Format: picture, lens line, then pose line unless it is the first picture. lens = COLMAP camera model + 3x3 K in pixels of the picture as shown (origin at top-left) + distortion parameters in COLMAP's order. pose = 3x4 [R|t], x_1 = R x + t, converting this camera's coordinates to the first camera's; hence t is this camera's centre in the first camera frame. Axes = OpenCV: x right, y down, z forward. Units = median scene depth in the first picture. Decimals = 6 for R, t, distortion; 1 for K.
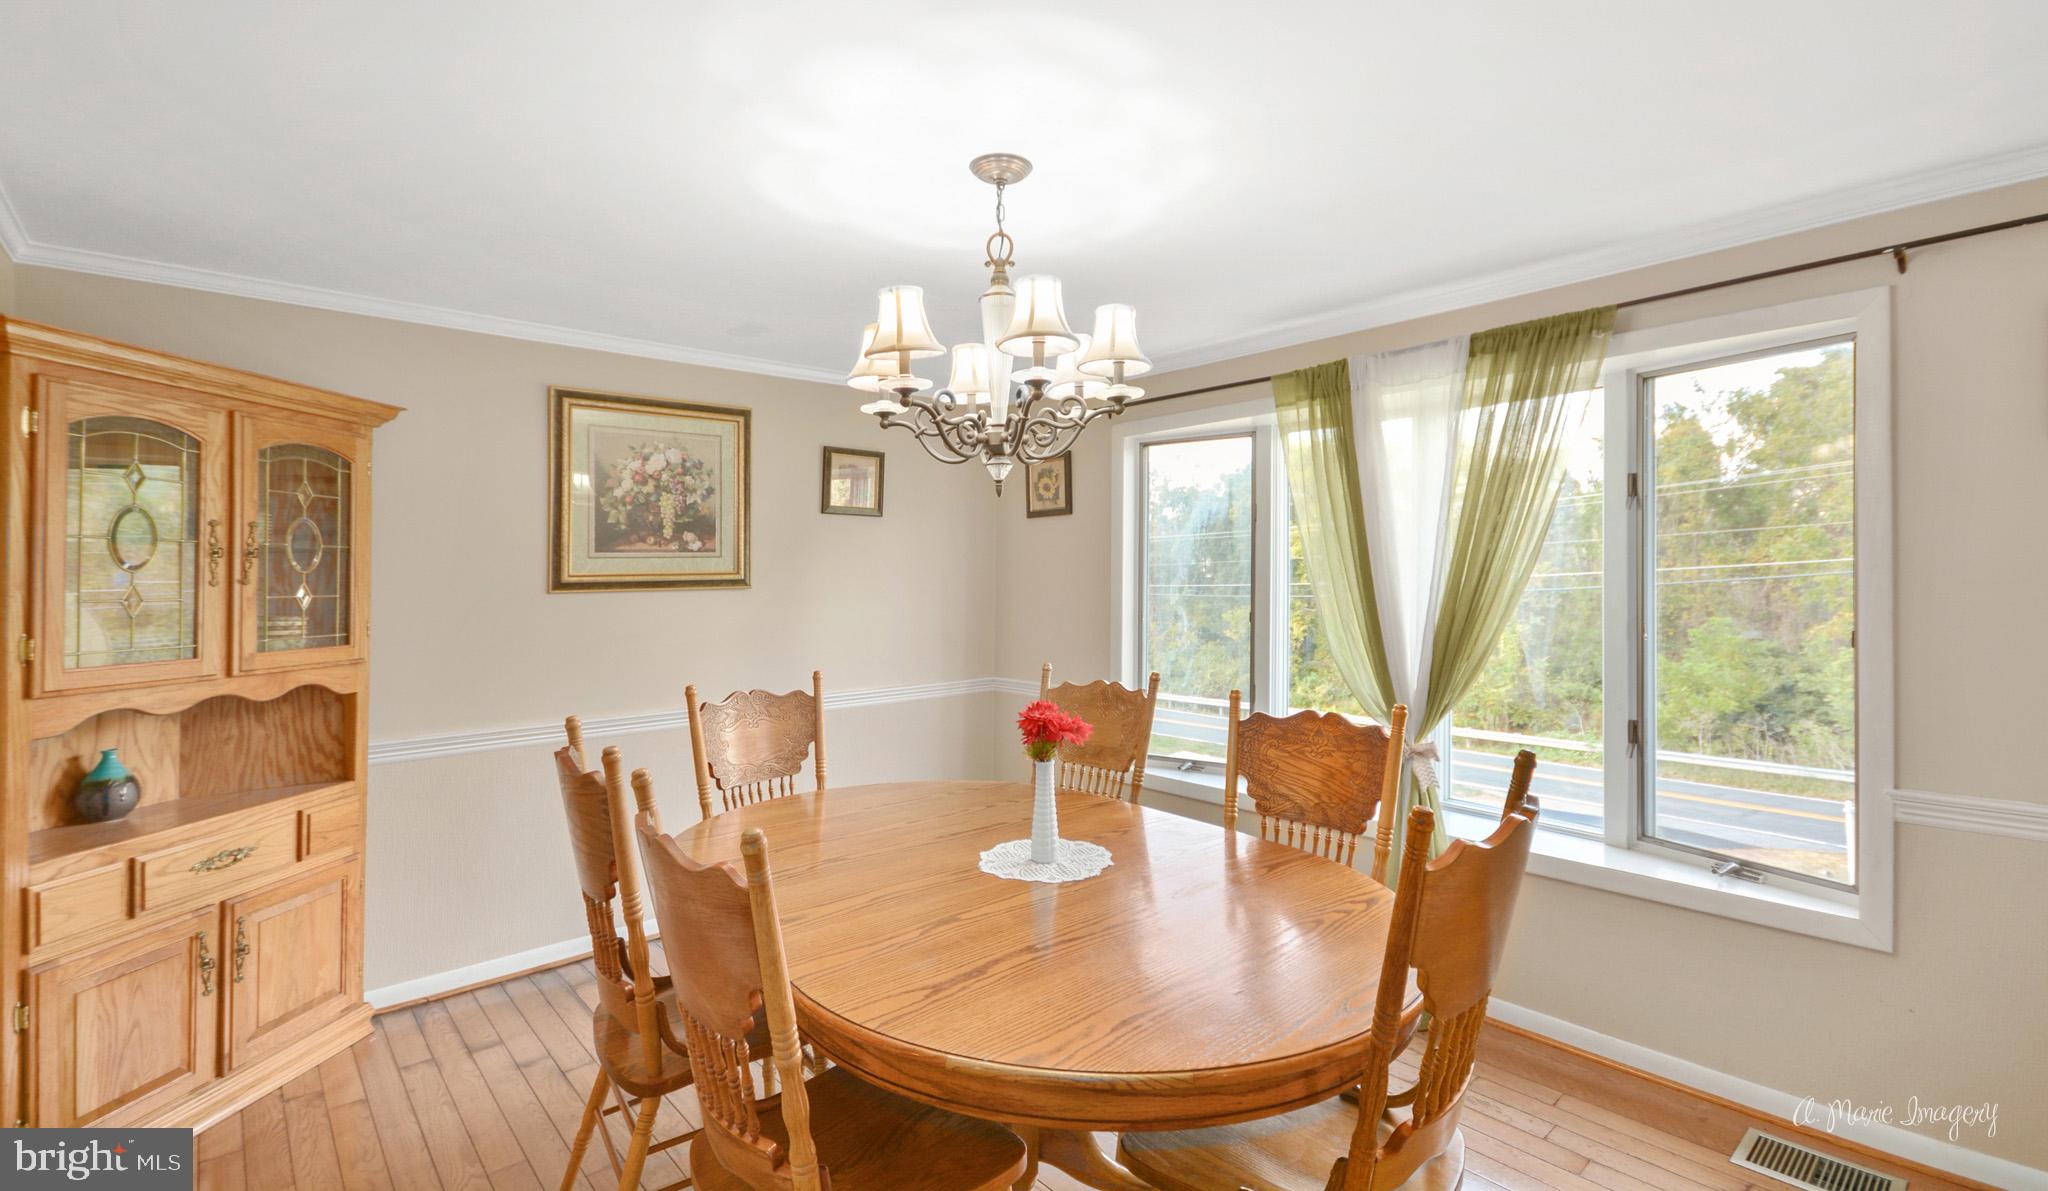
lens RADIAL K [[898.8, 0, 1025.2], [0, 898.8, 568.0], [0, 0, 1]] dist [0.001249, -0.000498]
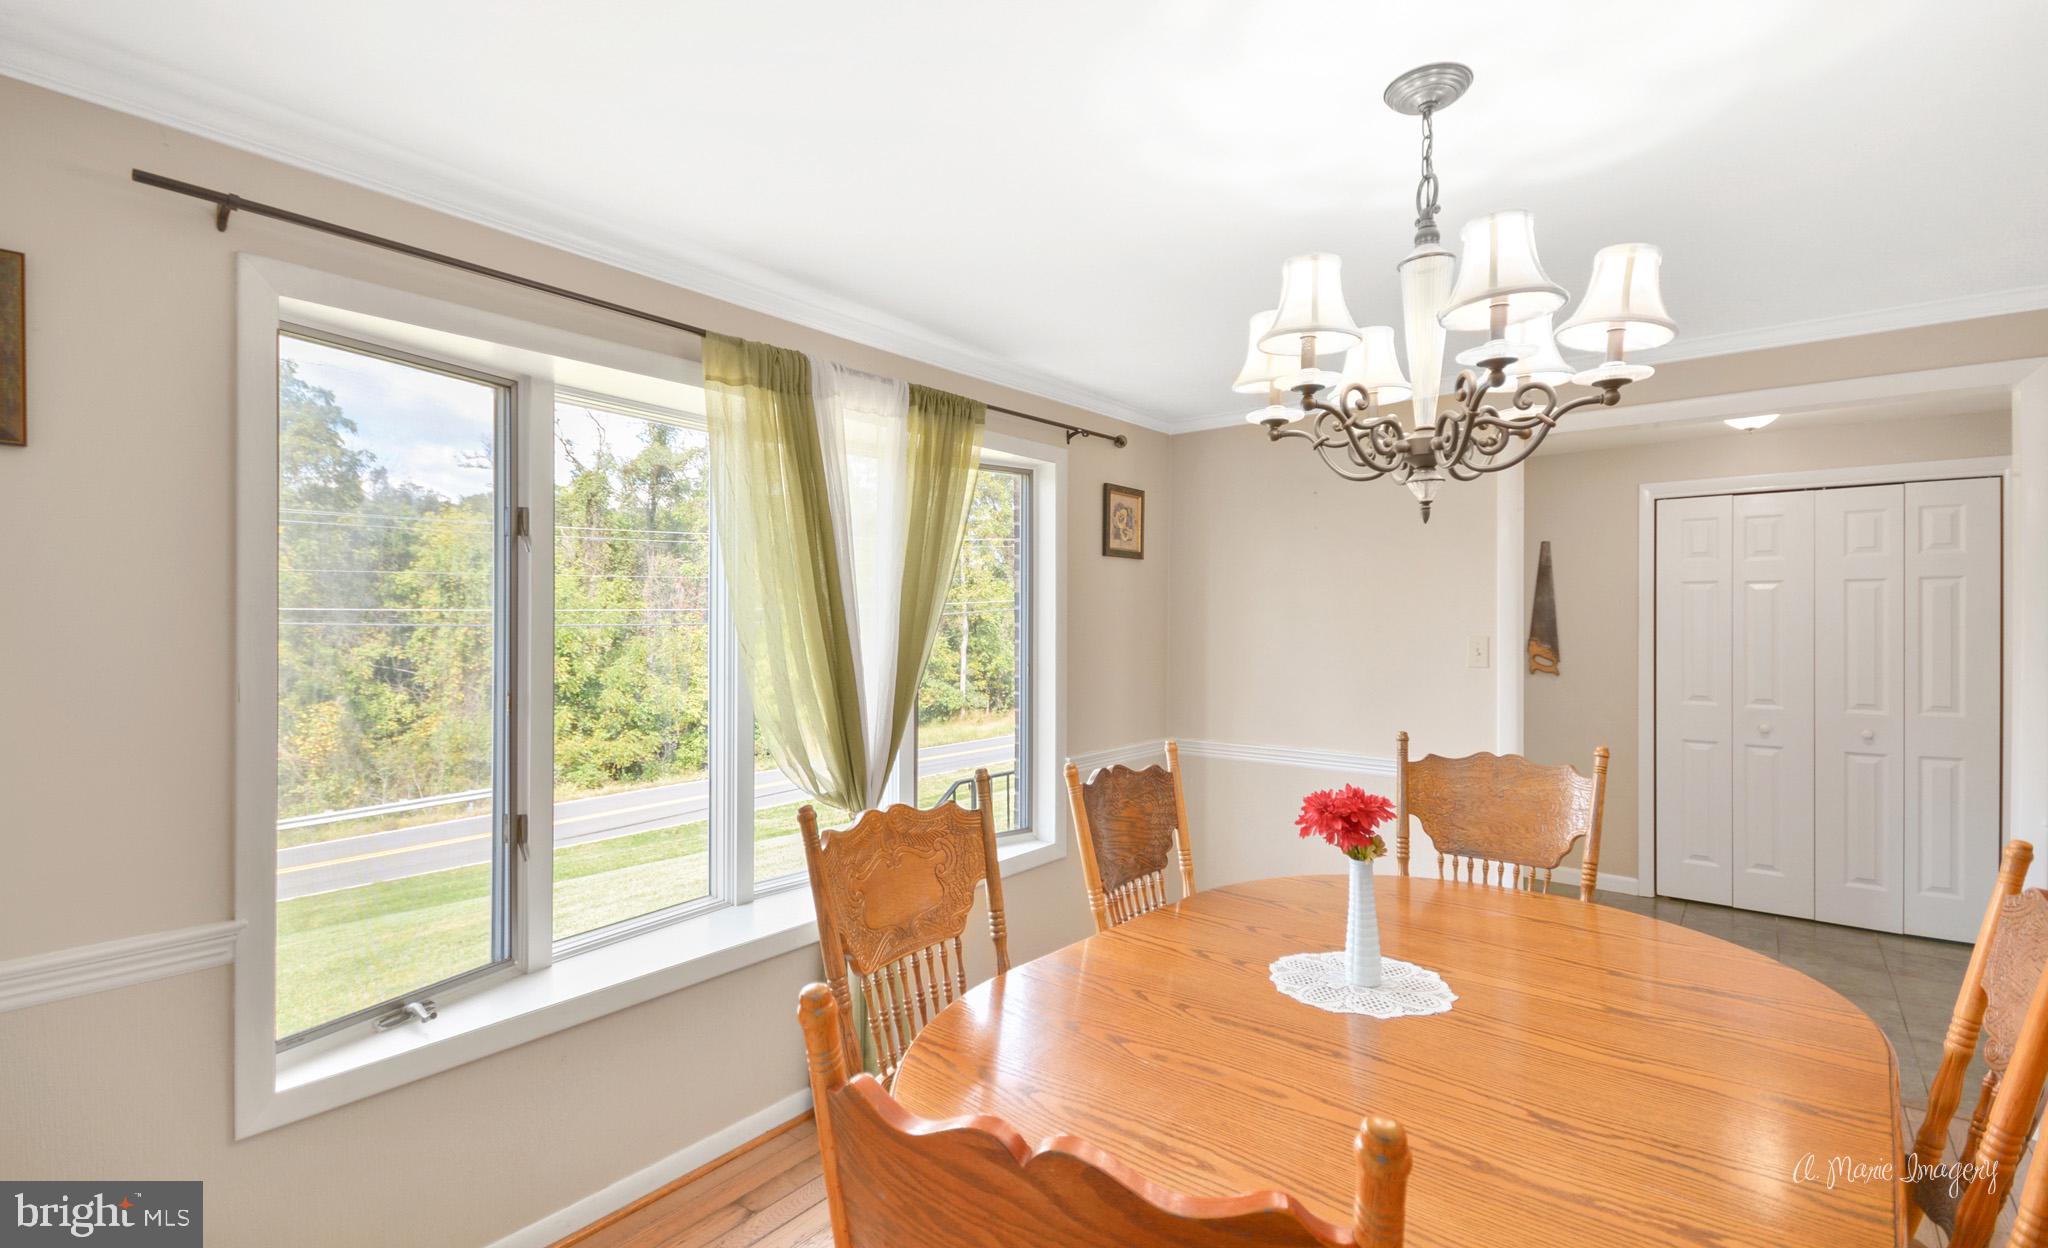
lens RADIAL K [[926.3, 0, 1033.6], [0, 926.3, 659.1], [0, 0, 1]] dist [0.018844, 0.000069]
pose [[-0.167421, -0.032070, 0.985364, -0.661814], [-0.005903, 0.999485, 0.031527, 0.010769], [-0.985868, -0.000538, -0.167525, 1.280788]]
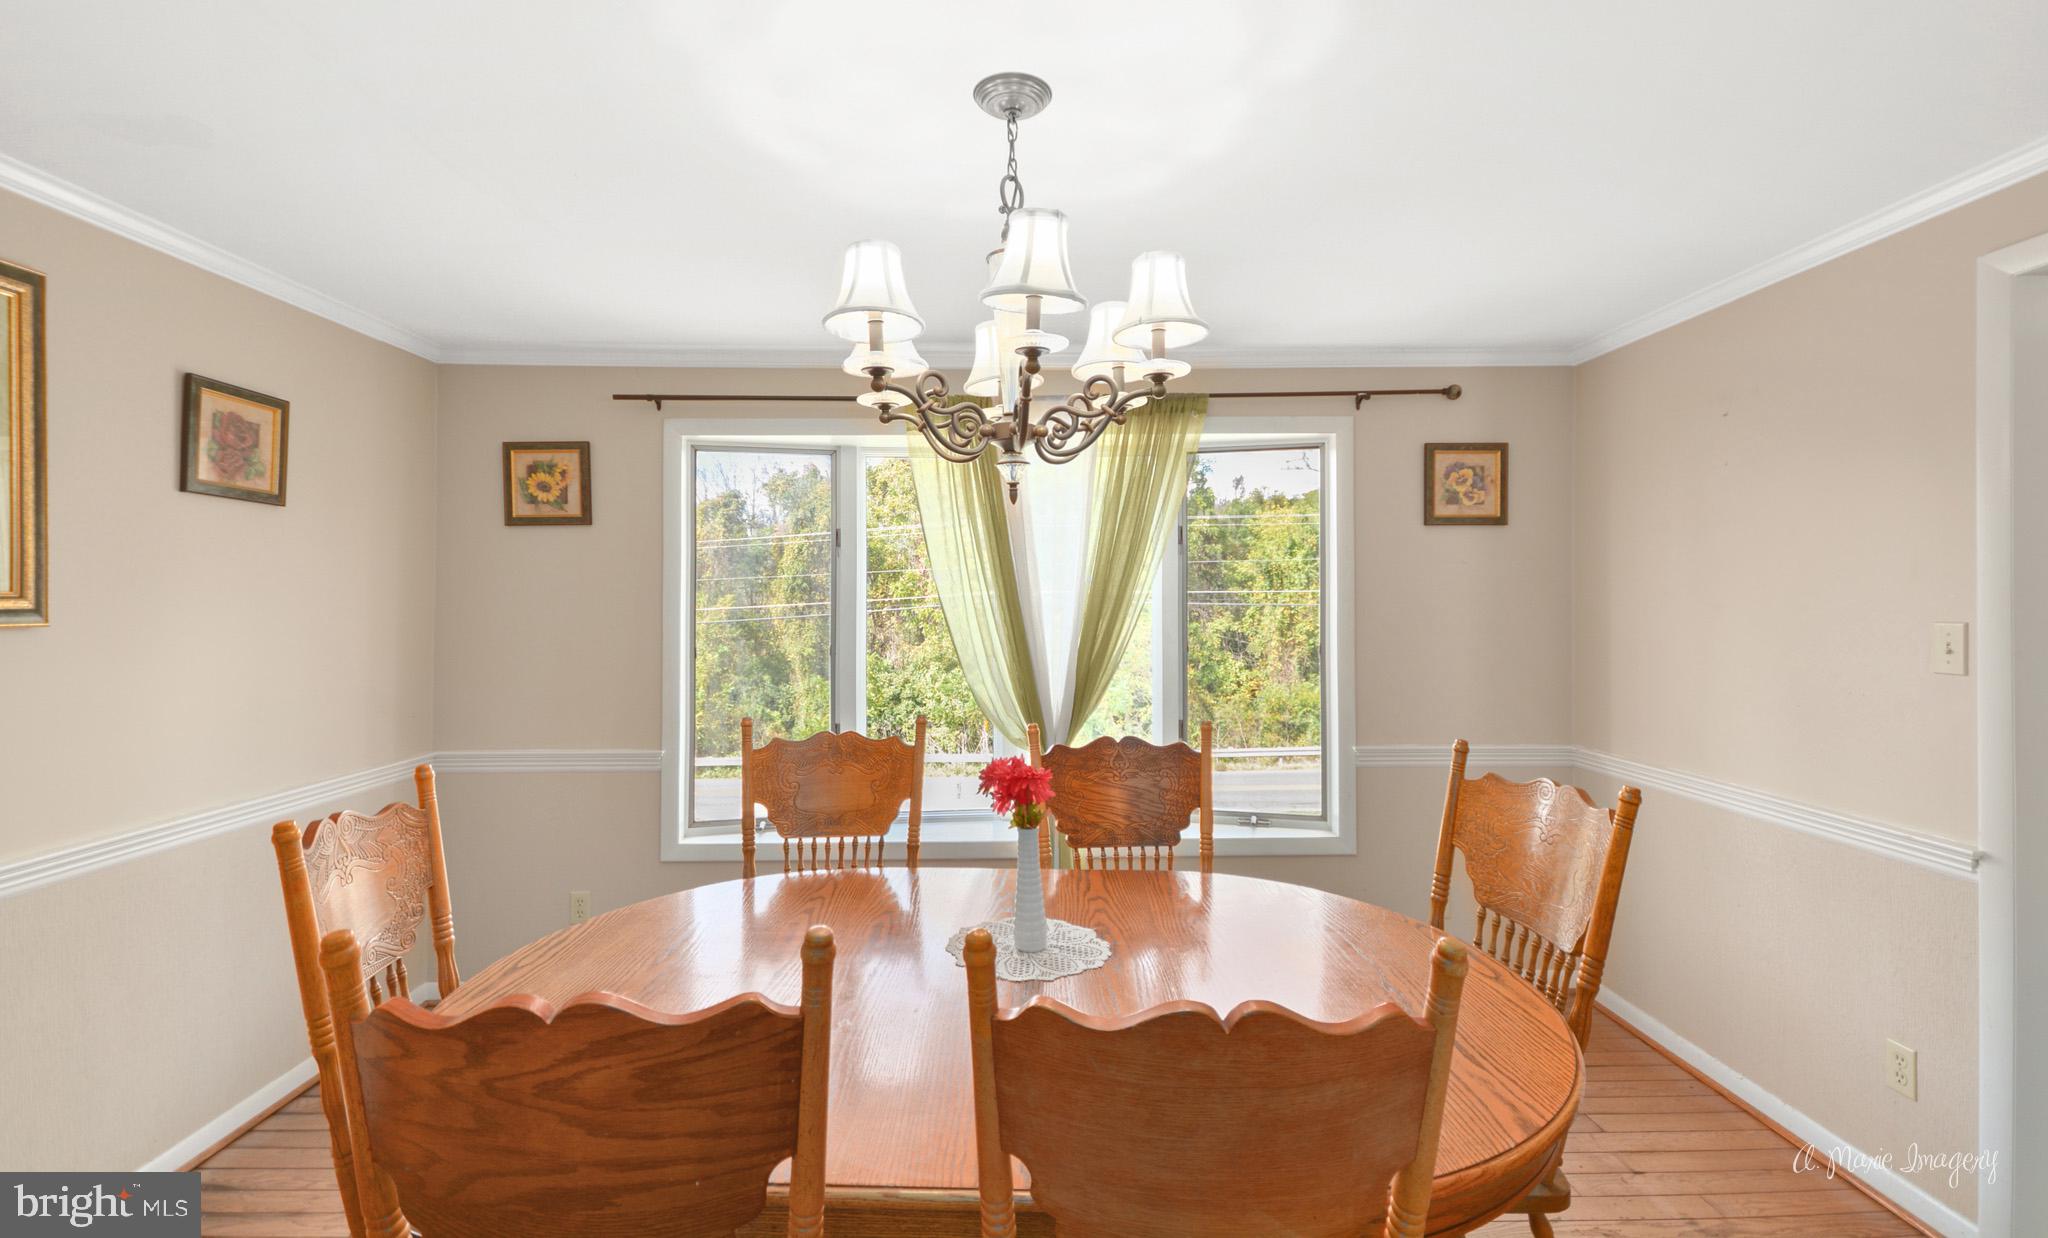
lens RADIAL K [[897.7, 0, 991.9], [0, 897.7, 618.6], [0, 0, 1]] dist [0.008985, -0.000001]
pose [[0.658091, -0.006954, 0.752906, -0.560031], [-0.009374, 0.999804, 0.017428, 0.006129], [-0.752880, -0.018527, 0.657897, 0.435152]]
